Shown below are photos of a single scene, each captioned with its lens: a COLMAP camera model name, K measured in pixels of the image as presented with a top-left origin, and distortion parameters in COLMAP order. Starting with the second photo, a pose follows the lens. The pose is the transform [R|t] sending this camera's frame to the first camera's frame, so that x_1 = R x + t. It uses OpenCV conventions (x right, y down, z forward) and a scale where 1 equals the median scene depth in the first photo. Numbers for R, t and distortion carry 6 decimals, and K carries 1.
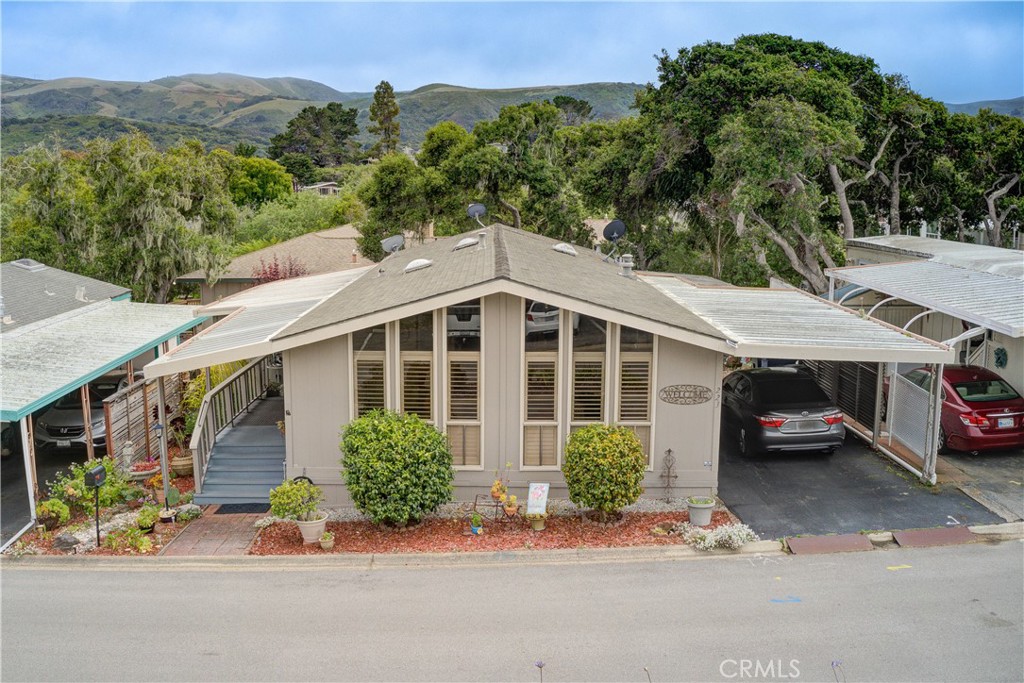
lens RADIAL K [[979.8, 0, 458.7], [0, 979.8, 343.7], [0, 0, 1]] dist [-0.184299, 0.003658]
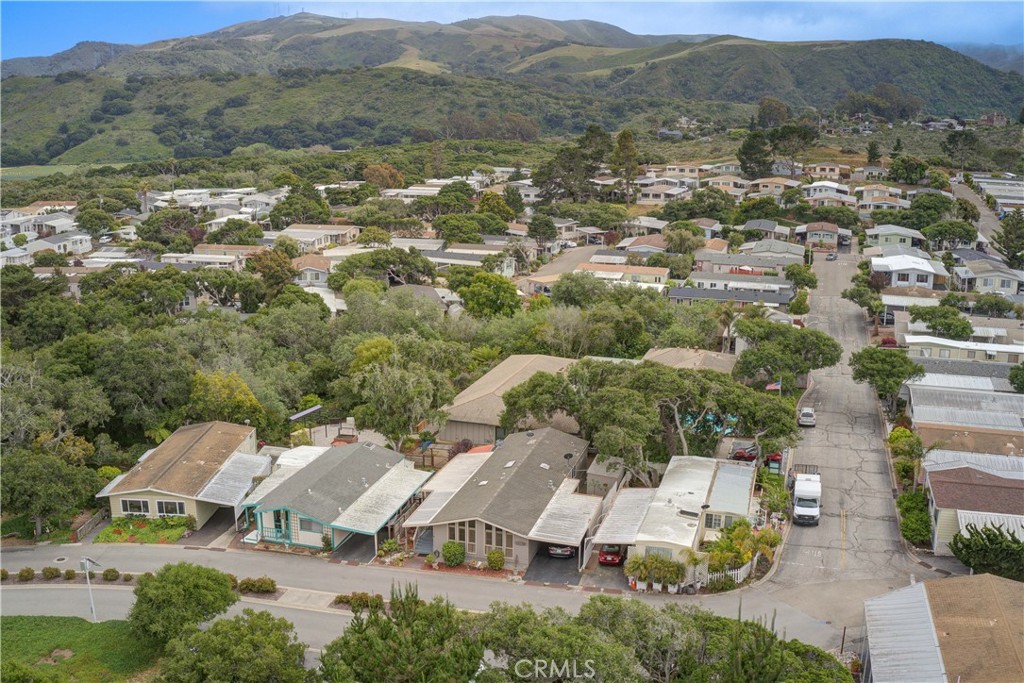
lens RADIAL K [[982.9, 0, 512.0], [0, 982.9, 341.5], [0, 0, 1]] dist [-0.184724, 0.003486]
pose [[0.969356, 0.064293, -0.237097, 1.155387], [-0.046649, 0.995759, 0.079292, -1.173425], [0.241189, -0.065802, 0.968245, -3.123948]]
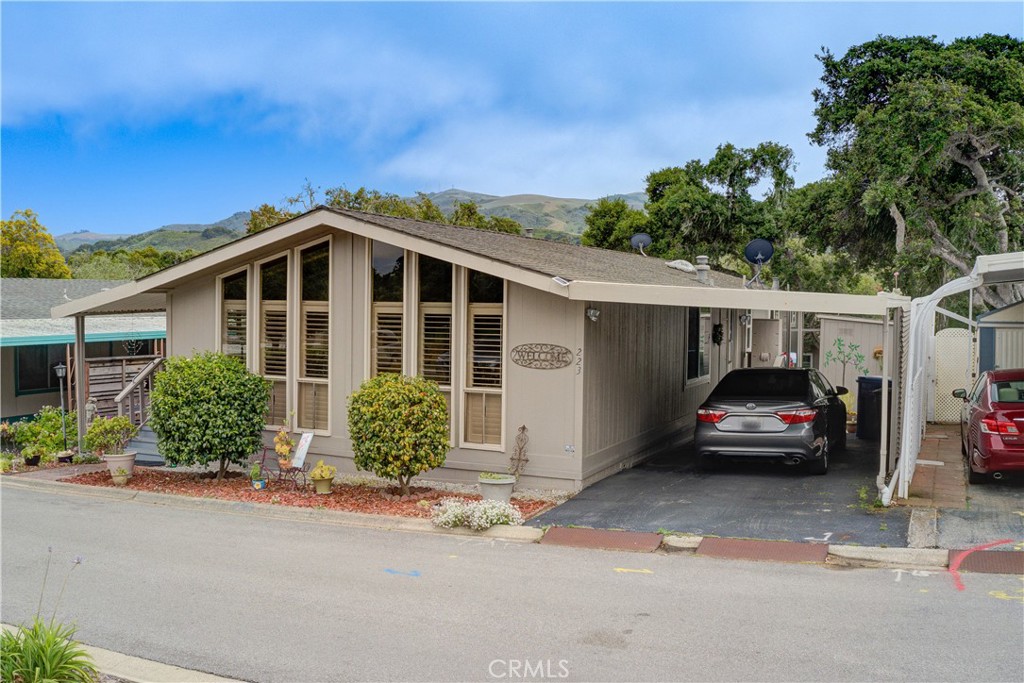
lens RADIAL K [[967.9, 0, 512.0], [0, 967.9, 341.5], [0, 0, 1]] dist [-0.181648, -0.000637]
pose [[0.921159, 0.029573, -0.388060, 0.512129], [-0.076775, 0.991323, -0.106698, 0.125085], [0.381538, 0.128079, 0.915437, 0.258865]]
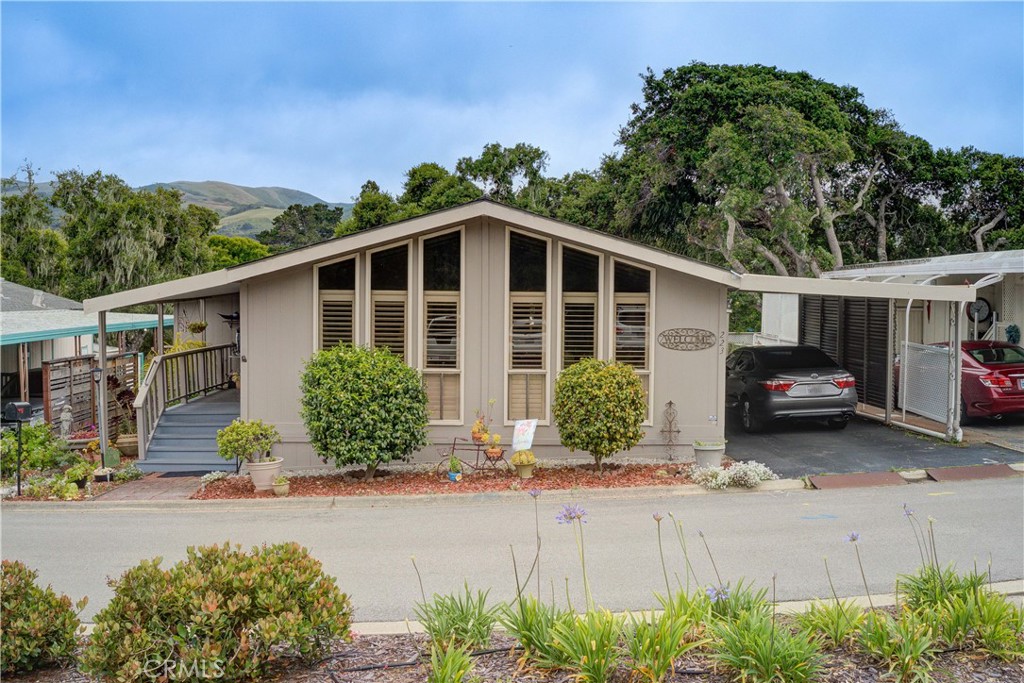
lens RADIAL K [[967.9, 0, 512.0], [0, 967.9, 341.5], [0, 0, 1]] dist [-0.181648, -0.000637]
pose [[0.997352, 0.007603, 0.072323, 0.005578], [0.000798, 0.993315, -0.115433, 0.155991], [-0.072718, 0.115185, 0.990679, 0.117389]]
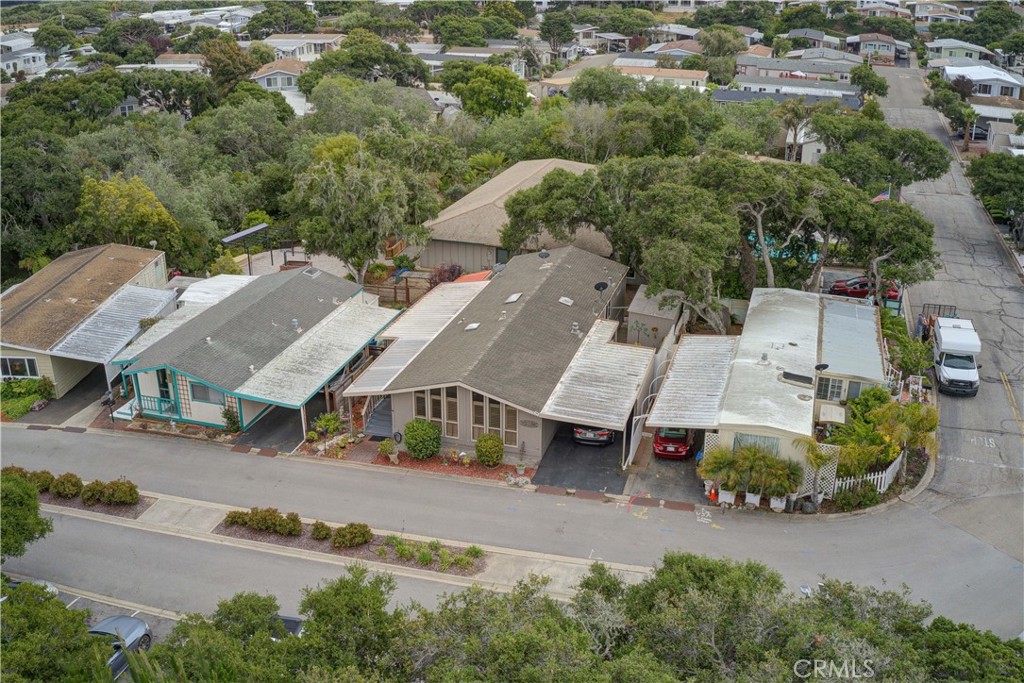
lens RADIAL K [[971.4, 0, 512.0], [0, 971.4, 341.5], [0, 0, 1]] dist [-0.186415, 0.002829]
pose [[0.966584, 0.104473, -0.234095, 0.786532], [-0.046514, 0.969505, 0.240618, -0.807804], [0.252094, -0.221688, 0.941968, -1.489339]]
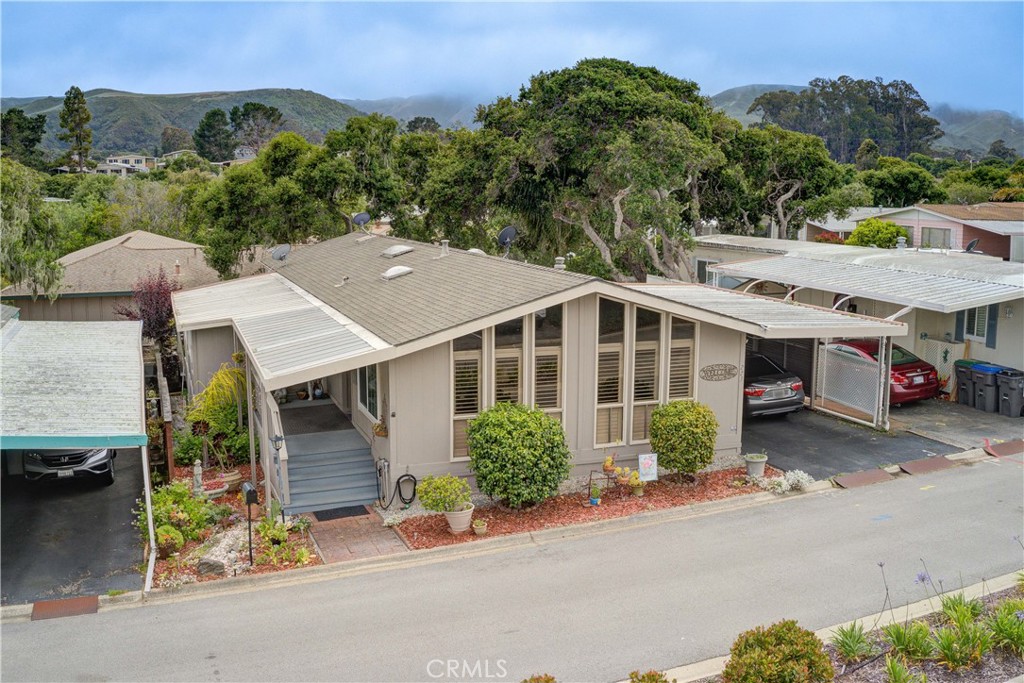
lens RADIAL K [[971.4, 0, 512.0], [0, 971.4, 341.5], [0, 0, 1]] dist [-0.186415, 0.002829]
pose [[0.923420, -0.051817, 0.380277, -0.448766], [0.054112, 0.998524, 0.004662, -0.005221], [-0.379957, 0.016272, 0.924861, -0.008881]]
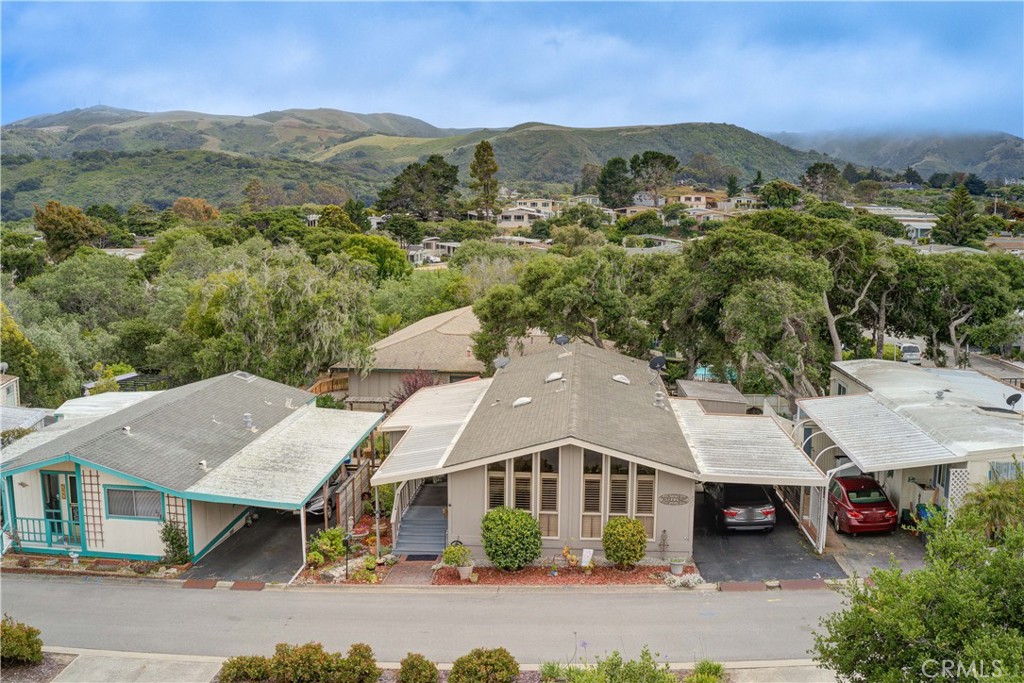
lens RADIAL K [[971.4, 0, 512.0], [0, 971.4, 341.5], [0, 0, 1]] dist [-0.186415, 0.002829]
pose [[0.999088, 0.014400, -0.040192, 0.004717], [-0.015734, 0.999329, -0.033072, -0.171185], [0.039689, 0.033674, 0.998644, -0.767915]]
